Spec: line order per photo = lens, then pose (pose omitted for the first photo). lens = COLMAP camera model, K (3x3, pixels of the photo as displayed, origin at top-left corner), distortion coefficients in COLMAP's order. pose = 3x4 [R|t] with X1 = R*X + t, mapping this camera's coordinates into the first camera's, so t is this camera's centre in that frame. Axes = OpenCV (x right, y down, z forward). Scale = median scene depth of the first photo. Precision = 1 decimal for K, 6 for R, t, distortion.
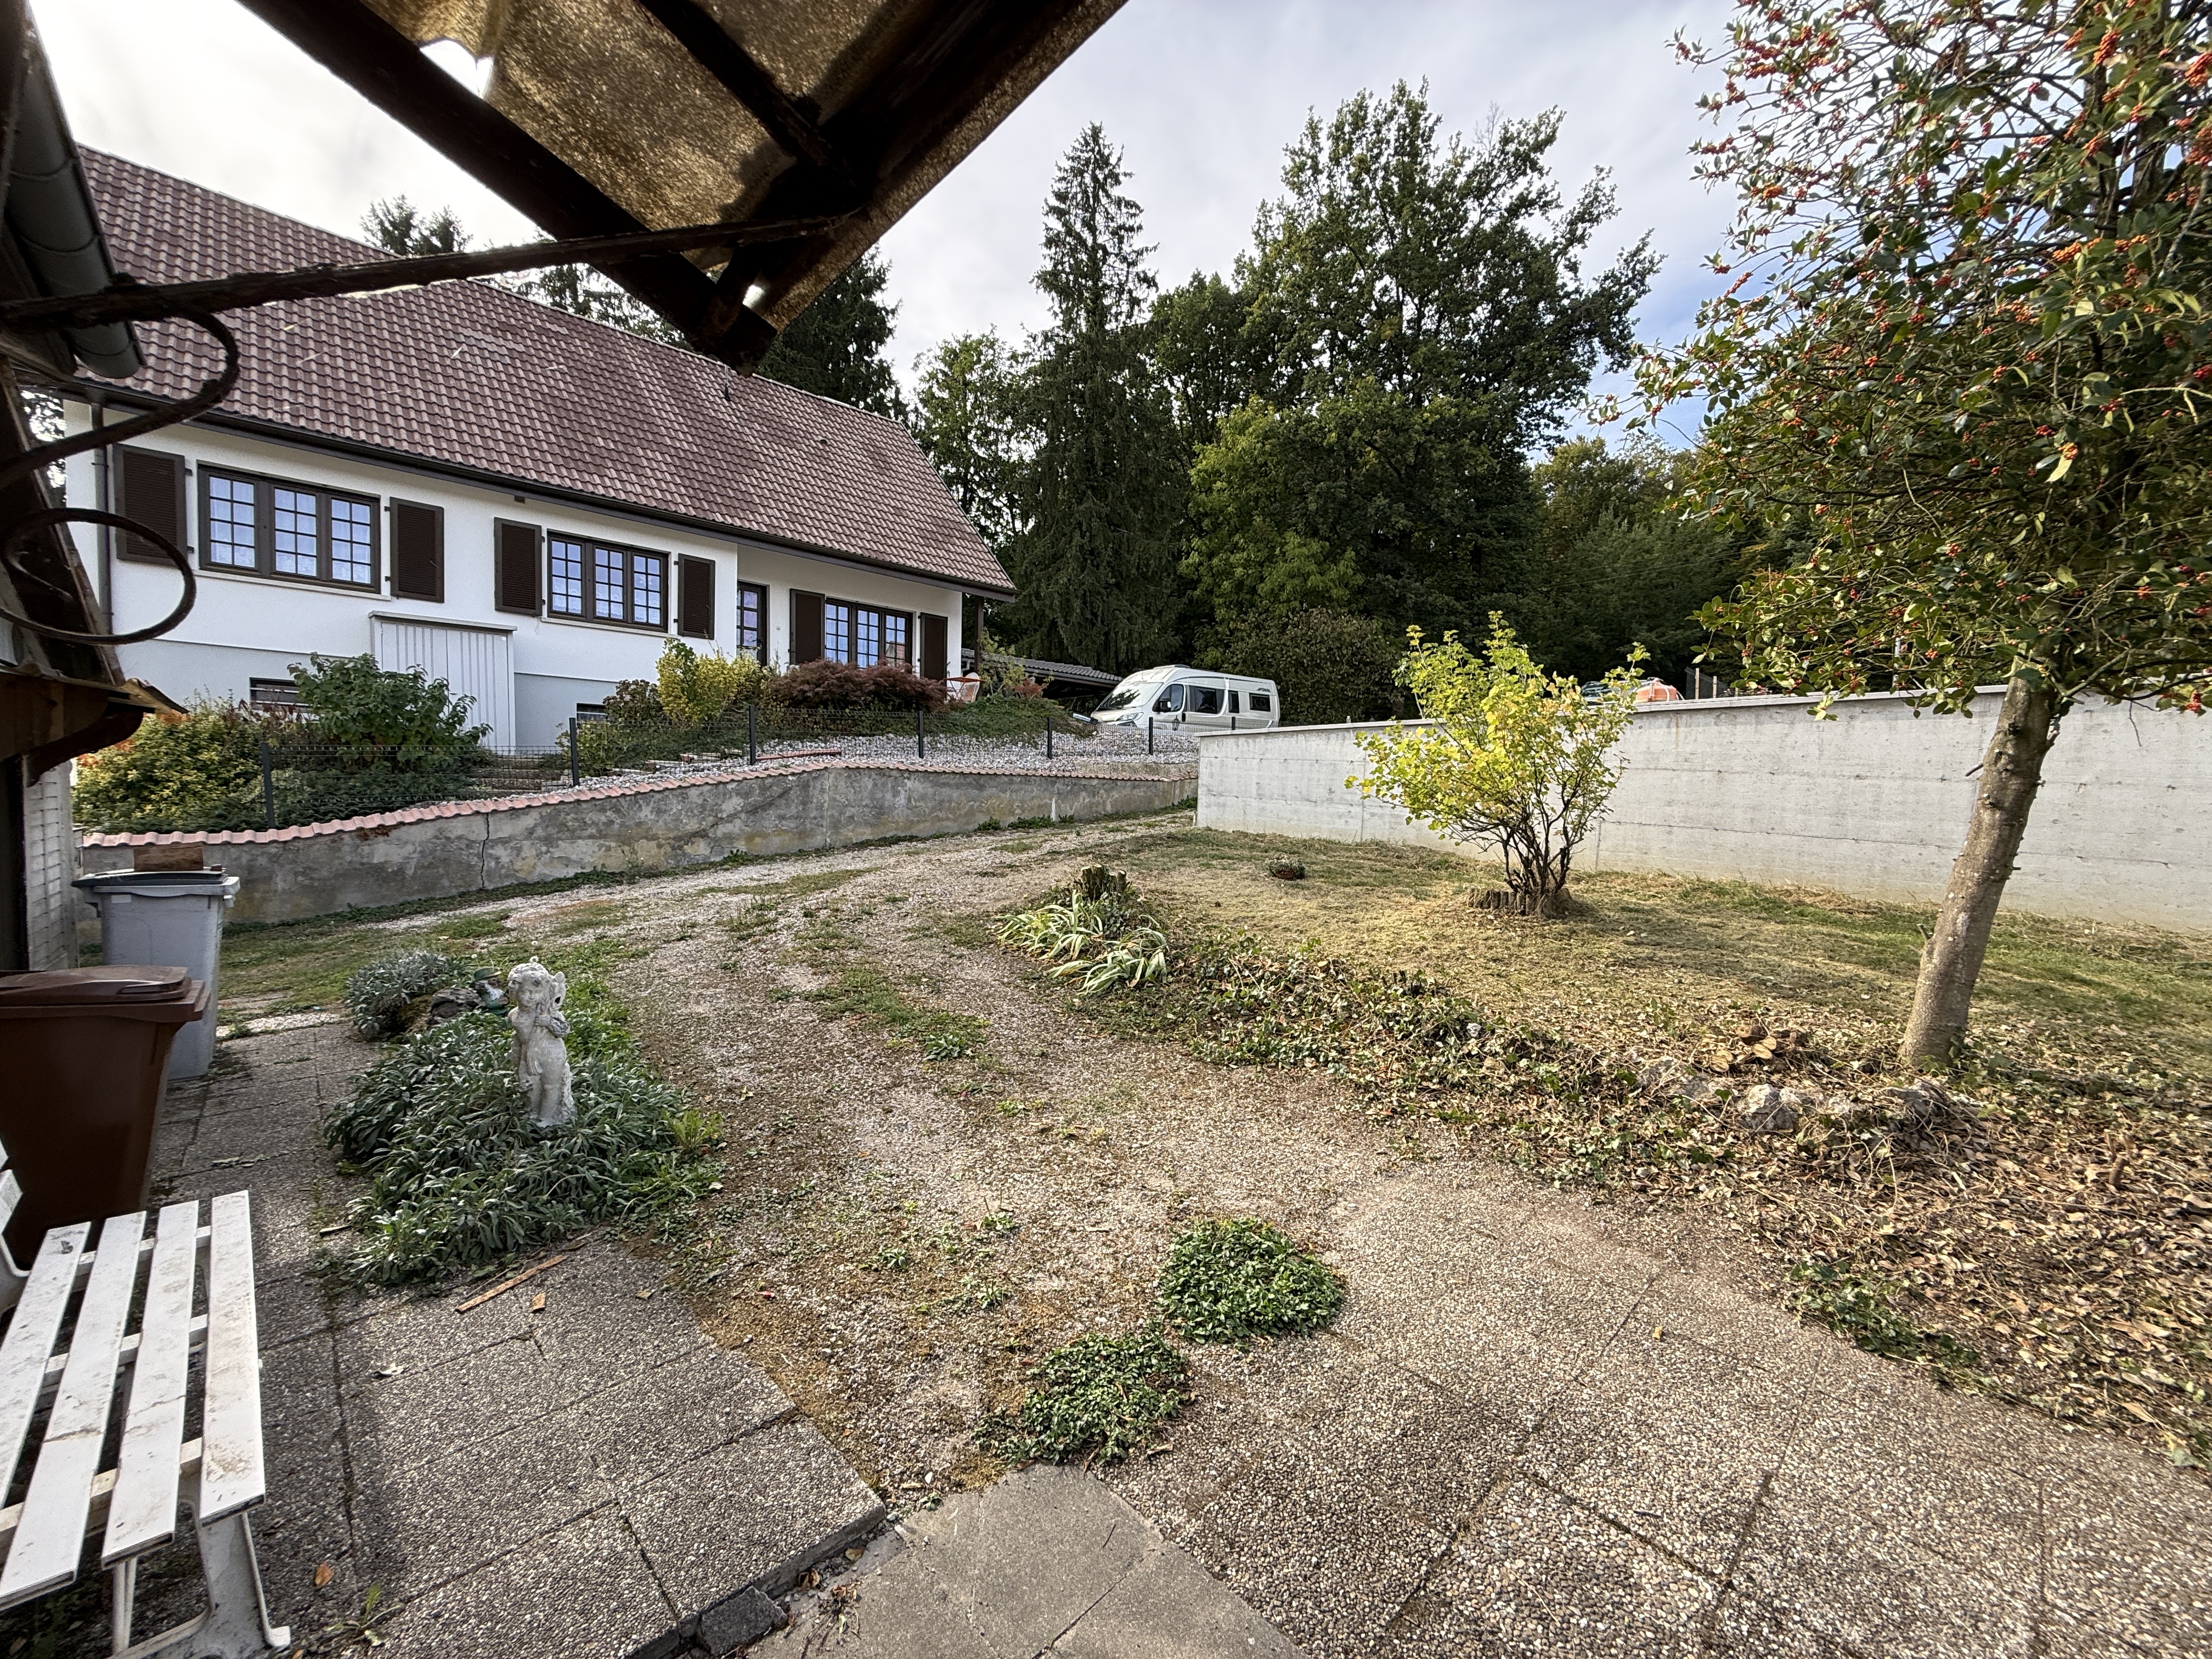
lens RADIAL K [[899.1, 0, 1070.9], [0, 899.1, 823.2], [0, 0, 1]] dist [-0.001966, 0.001010]
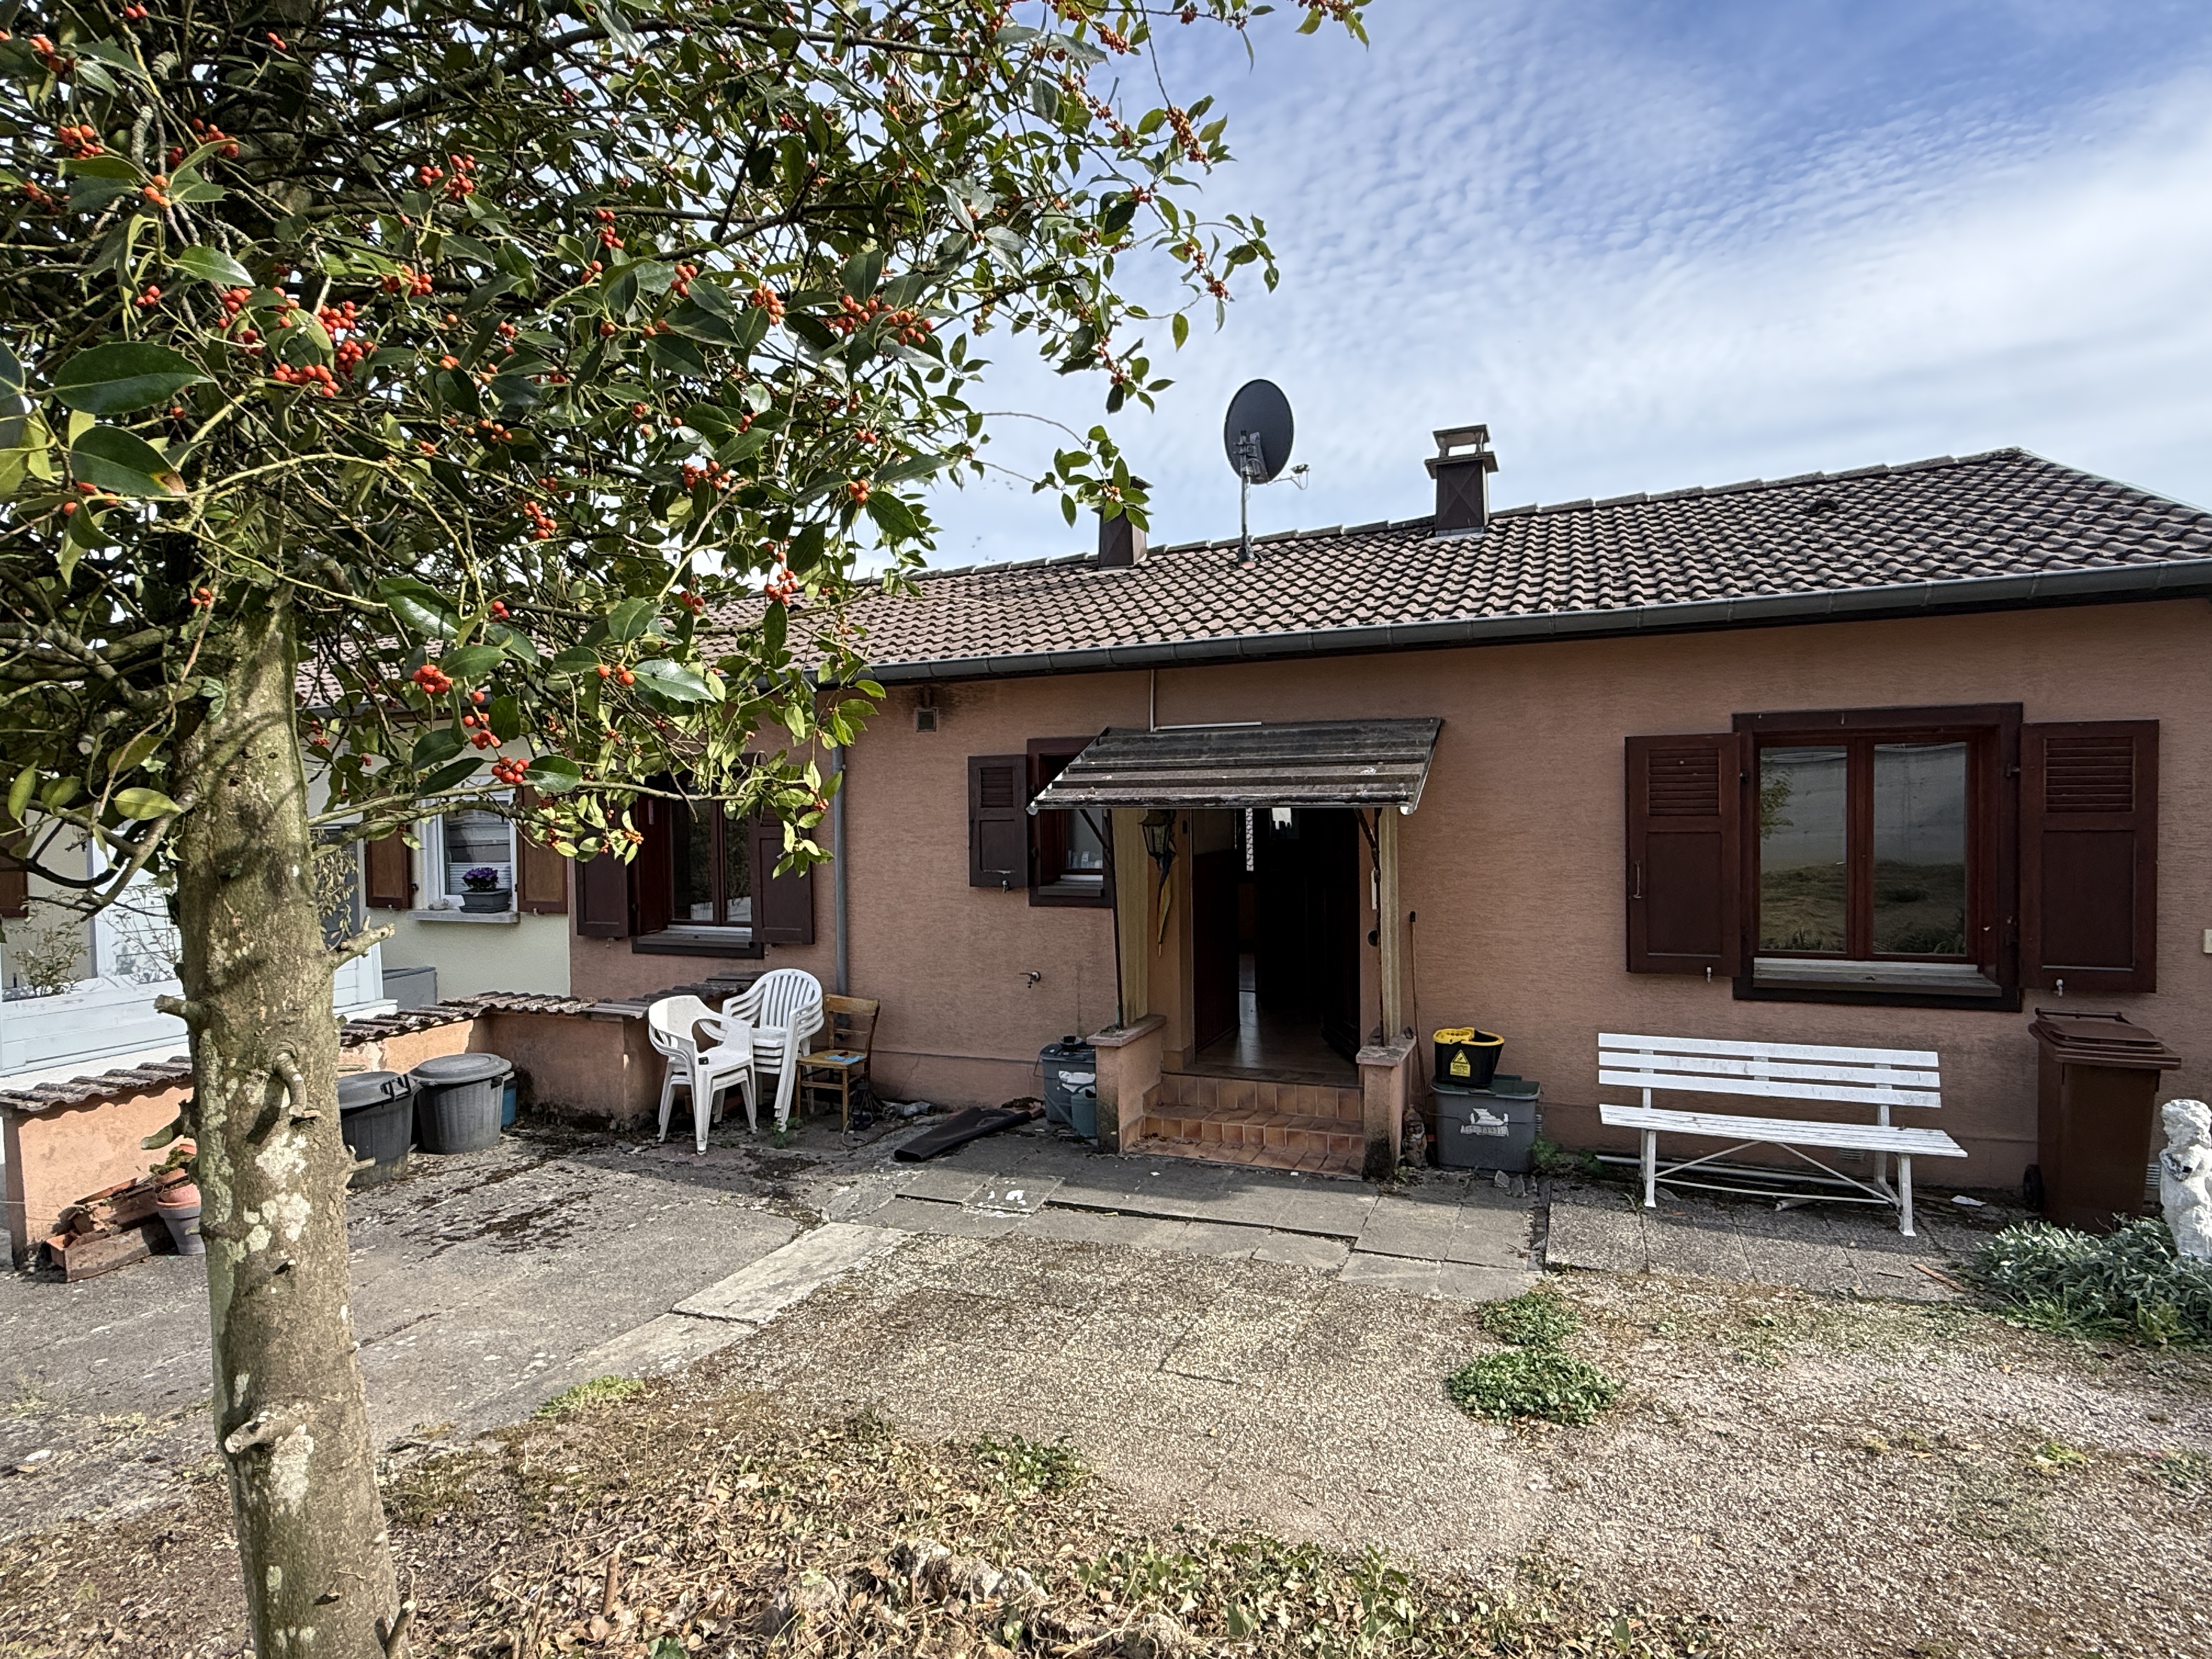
lens RADIAL K [[1180.5, 0, 1096.4], [0, 1180.5, 832.8], [0, 0, 1]] dist [0.000249, 0.000120]
pose [[-0.907725, 0.011870, -0.419397, 1.224059], [-0.009453, 0.998767, 0.048727, -0.224293], [0.419458, 0.048196, -0.906494, 1.967174]]
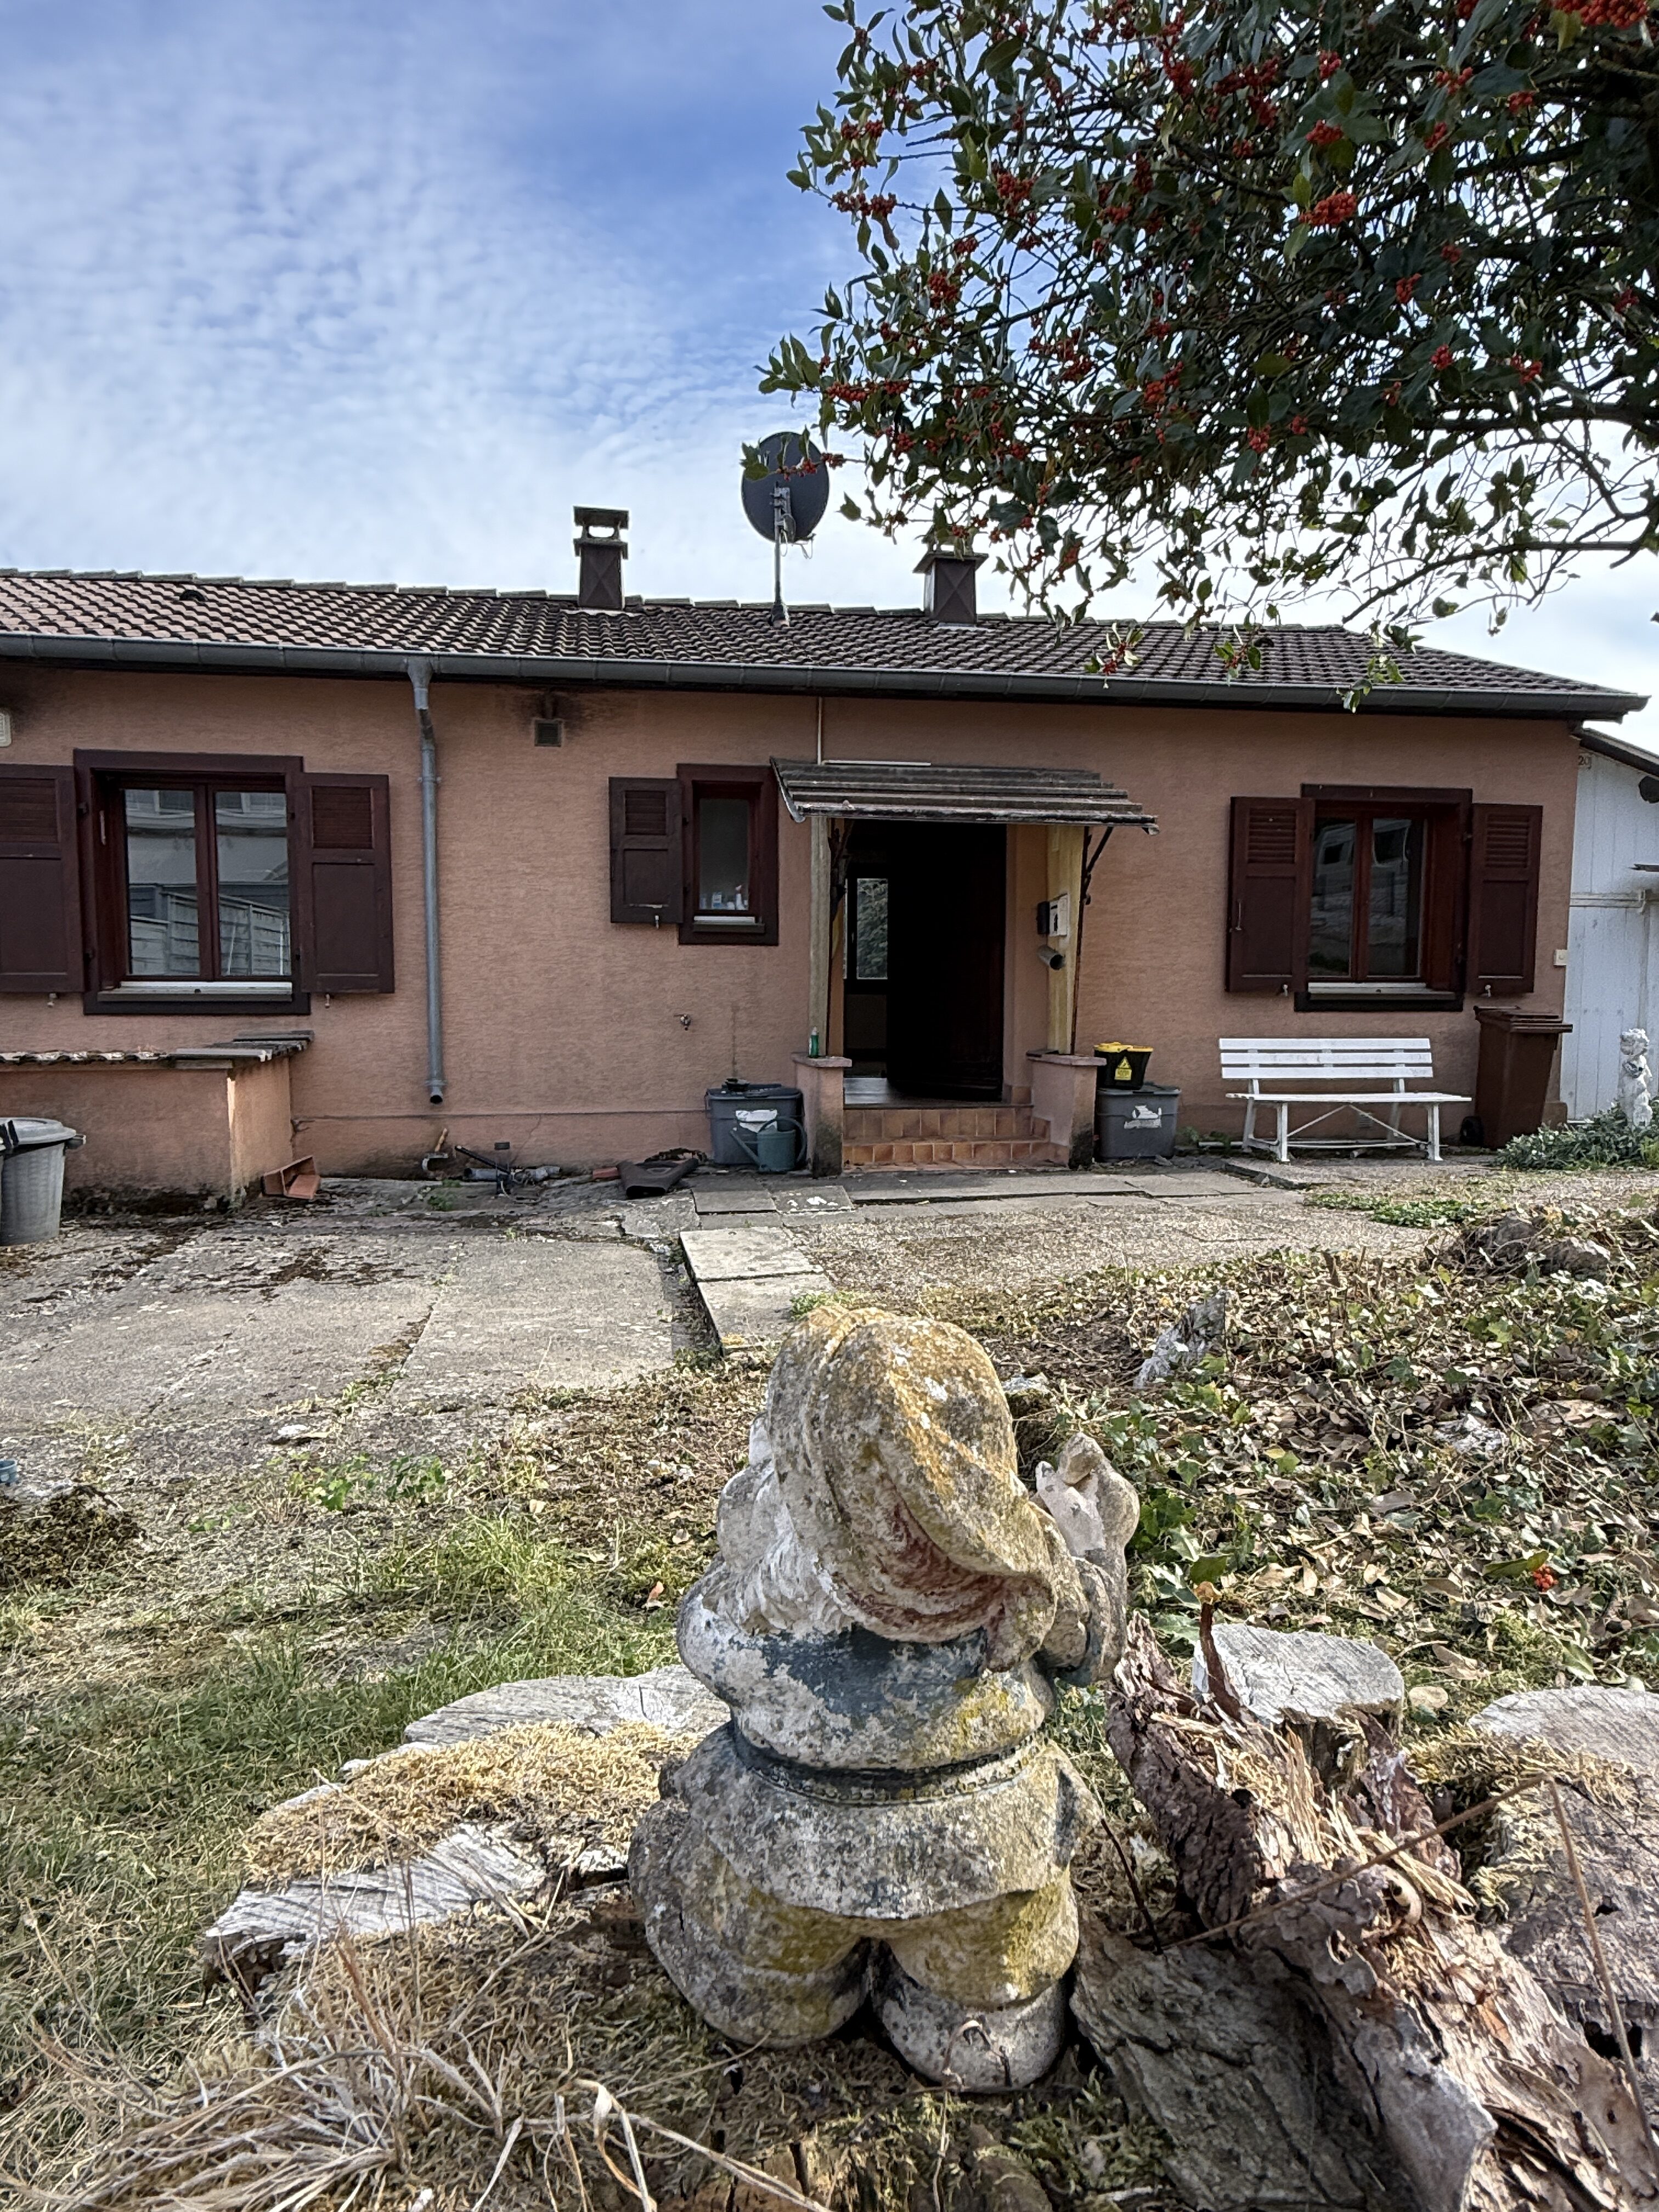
lens RADIAL K [[1307.1, 0, 837.1], [0, 1307.1, 1104.1], [0, 0, 1]] dist [-0.001090, 0.003174]
pose [[-0.544438, 0.056682, -0.836884, 2.421427], [-0.034682, 0.995340, 0.089977, 0.158883], [0.838084, 0.078012, -0.539935, 1.268423]]
